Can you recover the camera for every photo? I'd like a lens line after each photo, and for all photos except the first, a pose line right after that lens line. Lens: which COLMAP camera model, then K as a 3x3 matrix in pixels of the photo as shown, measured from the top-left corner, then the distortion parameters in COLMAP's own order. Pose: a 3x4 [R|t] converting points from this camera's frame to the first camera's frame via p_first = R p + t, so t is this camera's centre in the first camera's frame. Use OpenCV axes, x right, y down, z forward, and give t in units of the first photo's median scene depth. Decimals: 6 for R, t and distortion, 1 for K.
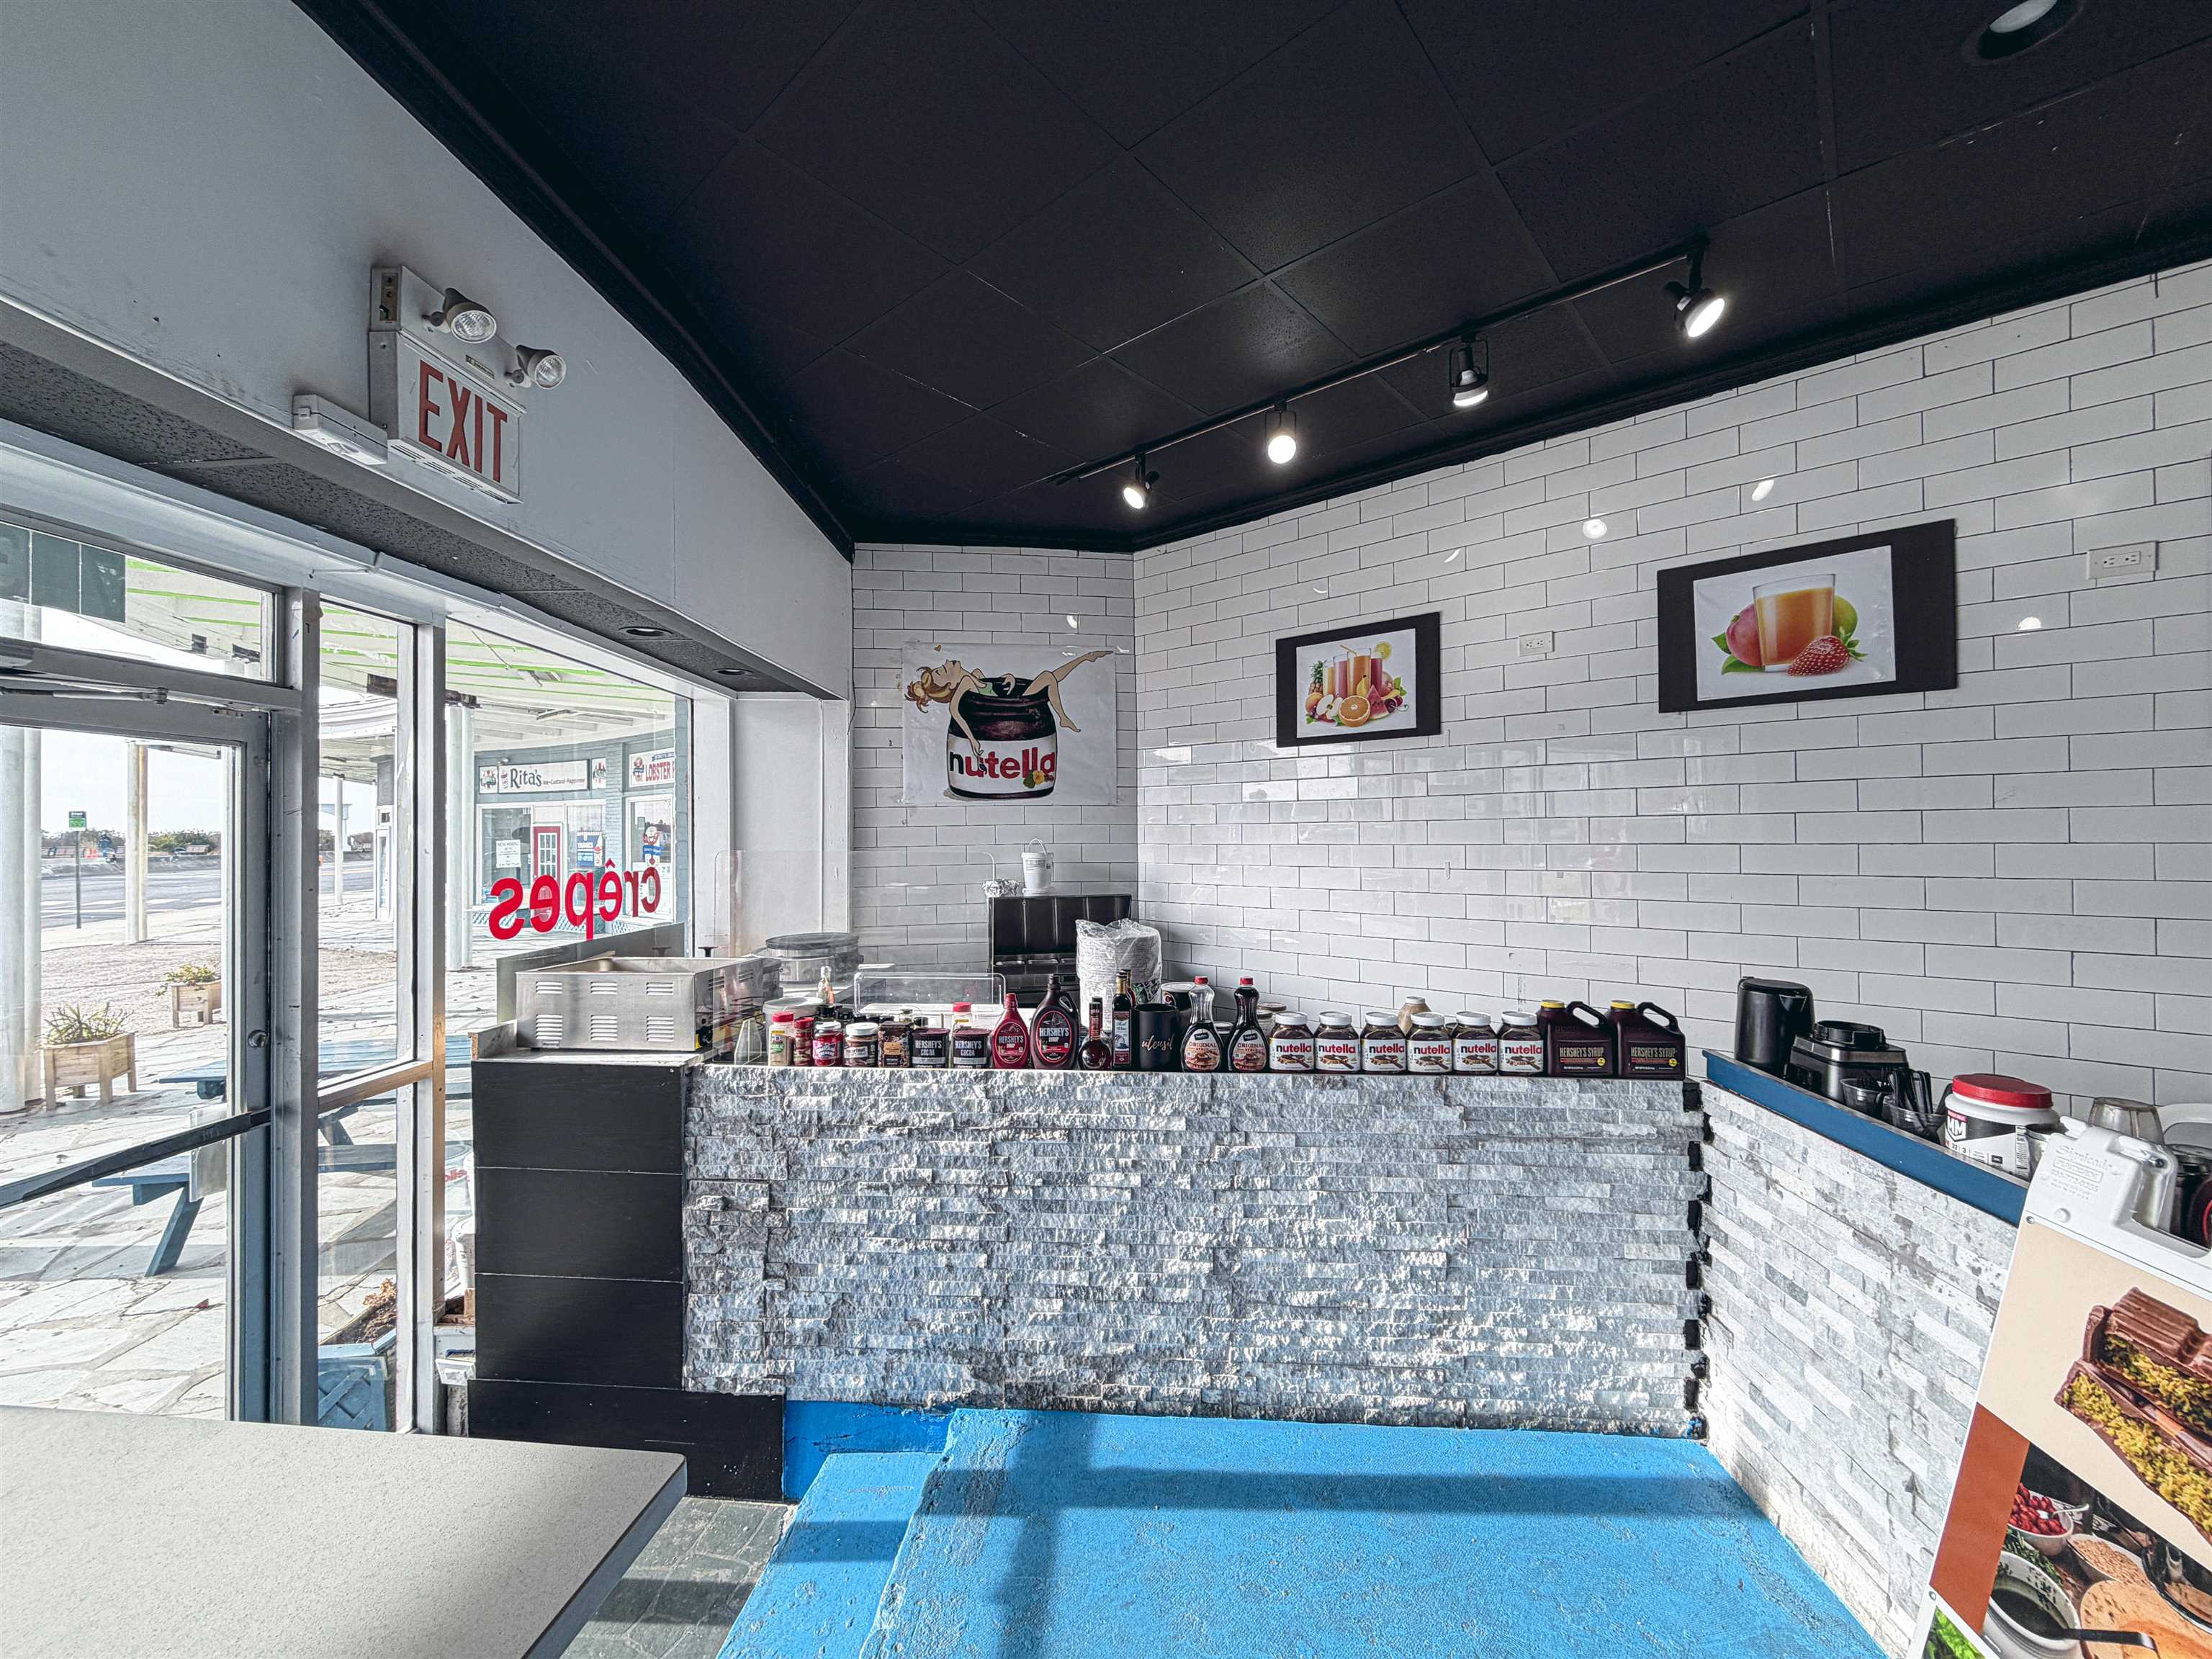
lens RADIAL K [[768.2, 0, 1104.0], [0, 768.2, 854.1], [0, 0, 1]] dist [-0.000070, -0.000020]
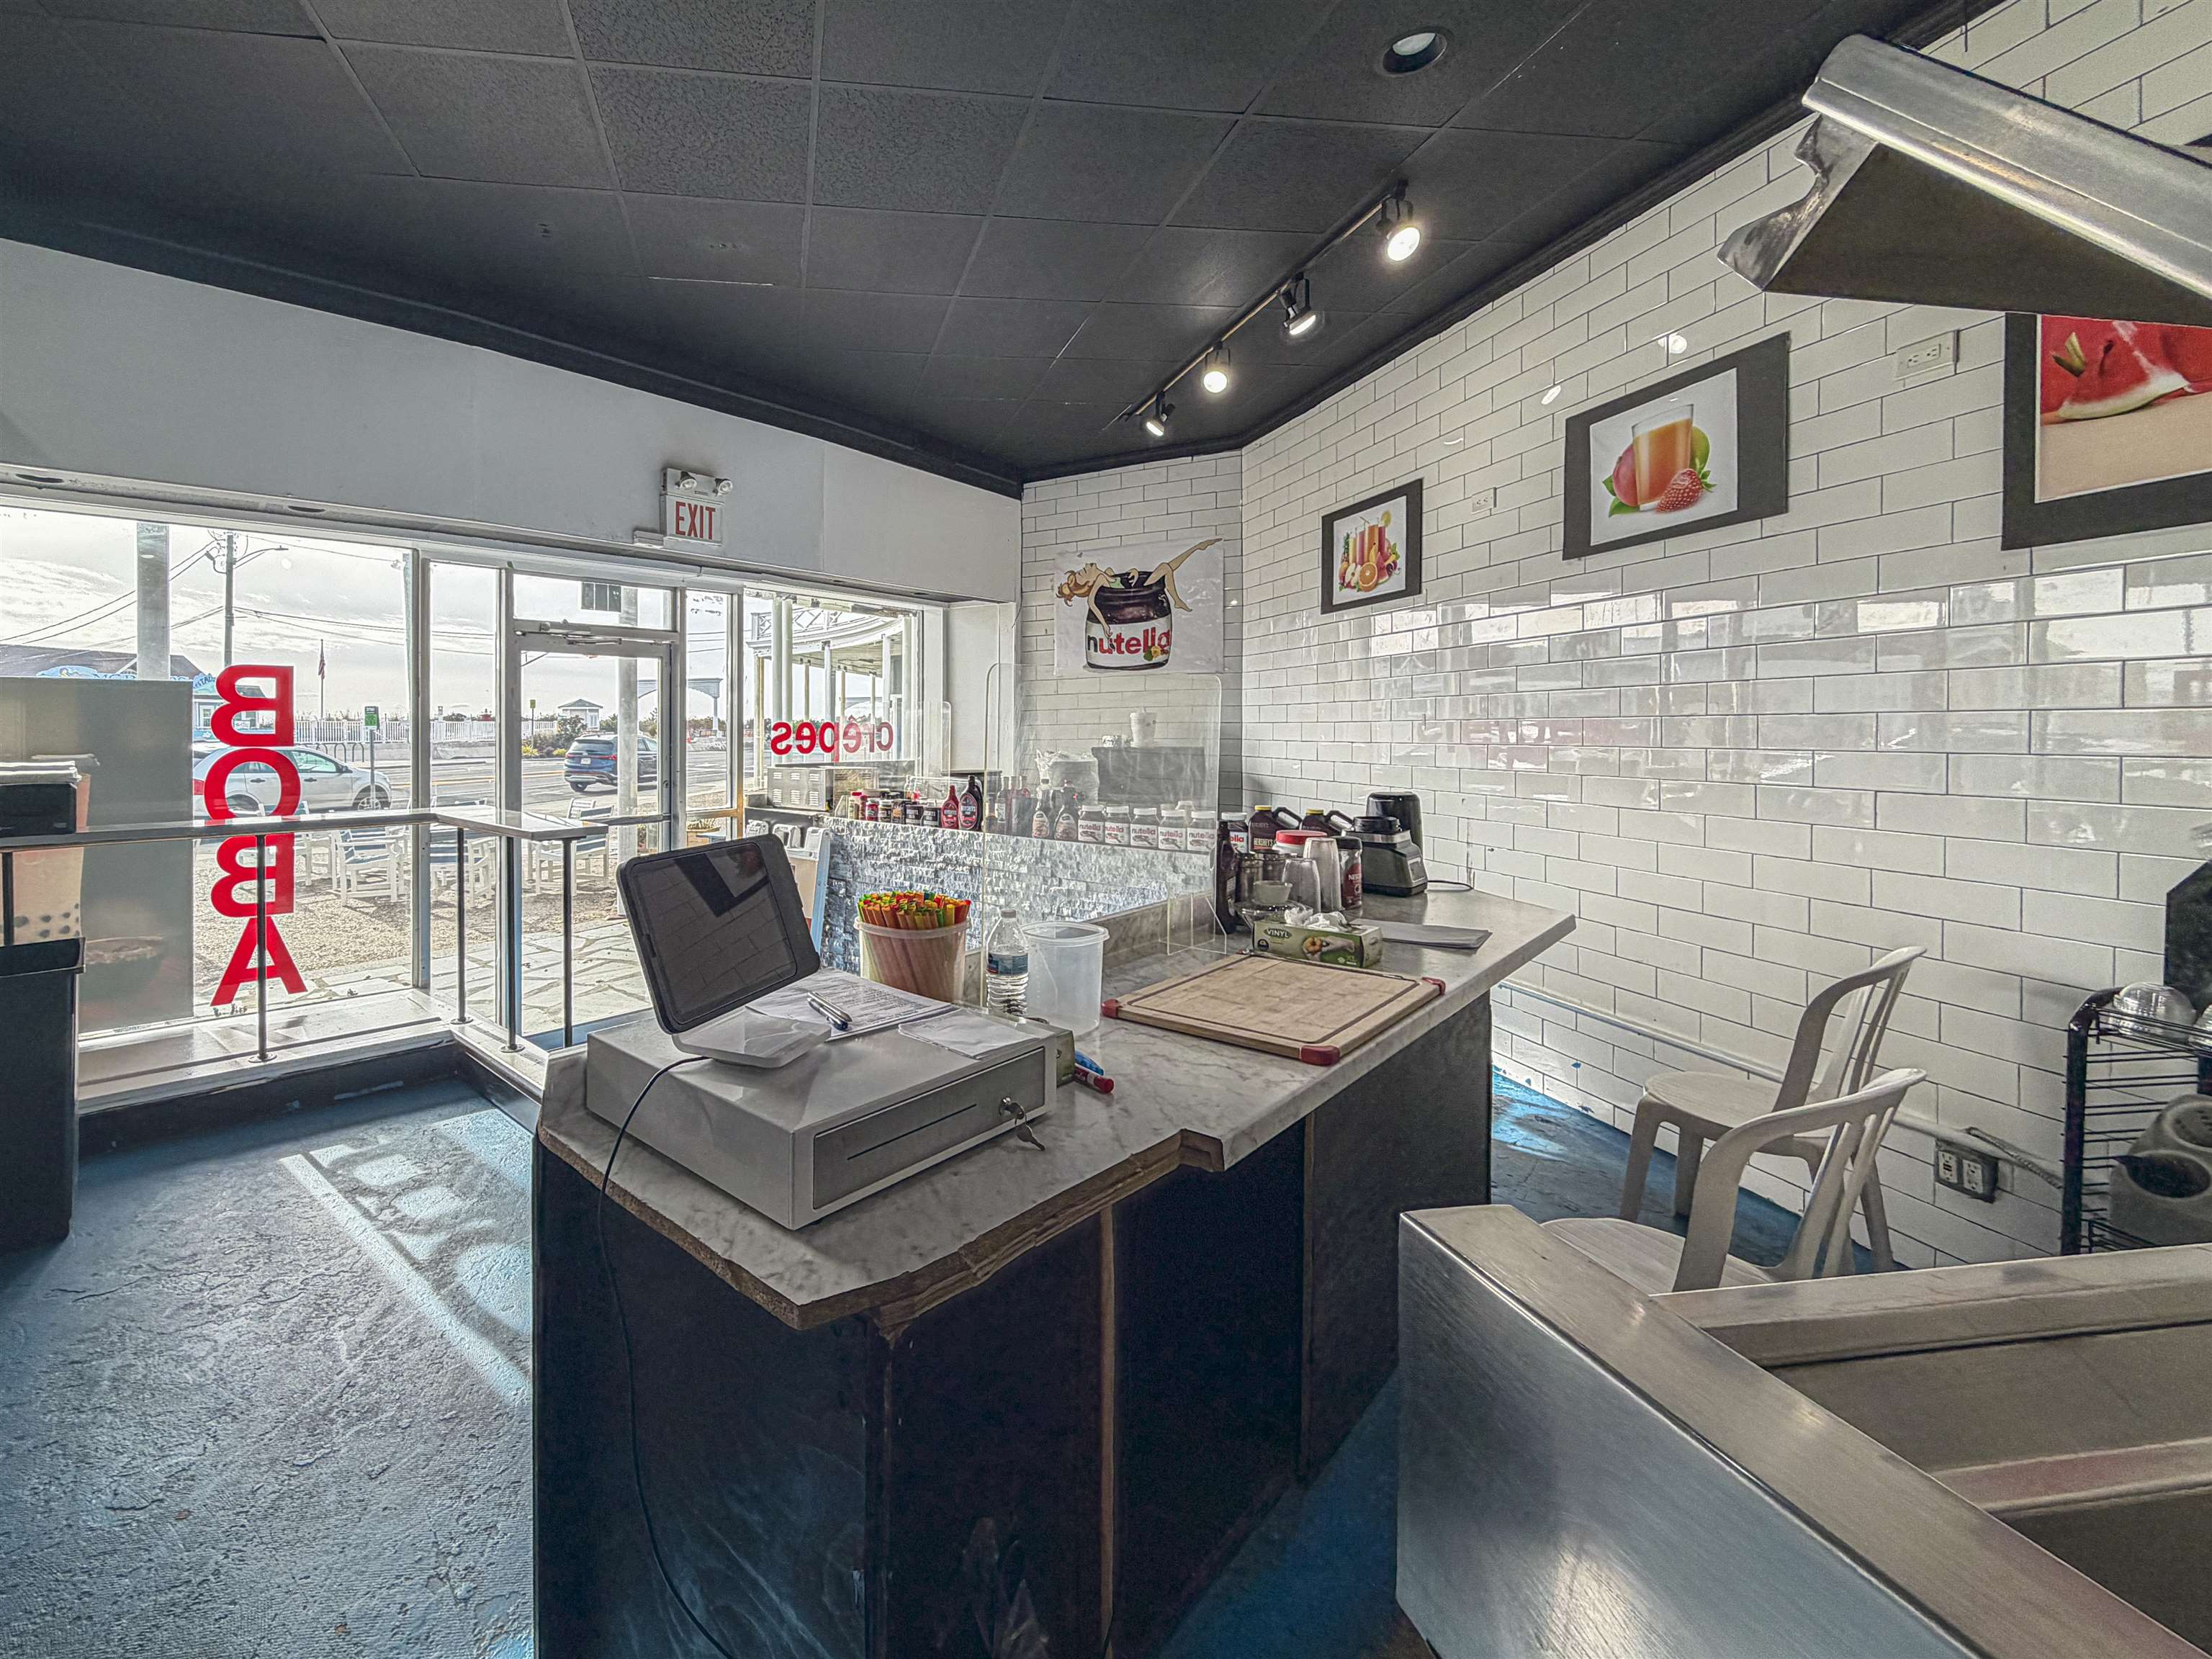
lens RADIAL K [[903.5, 0, 1113.5], [0, 903.5, 762.5], [0, 0, 1]] dist [0.000267, -0.000018]
pose [[0.840420, 0.017808, -0.541643, 0.883293], [-0.007320, 0.999742, 0.021511, 0.062158], [0.541886, -0.014114, 0.840333, -0.329316]]
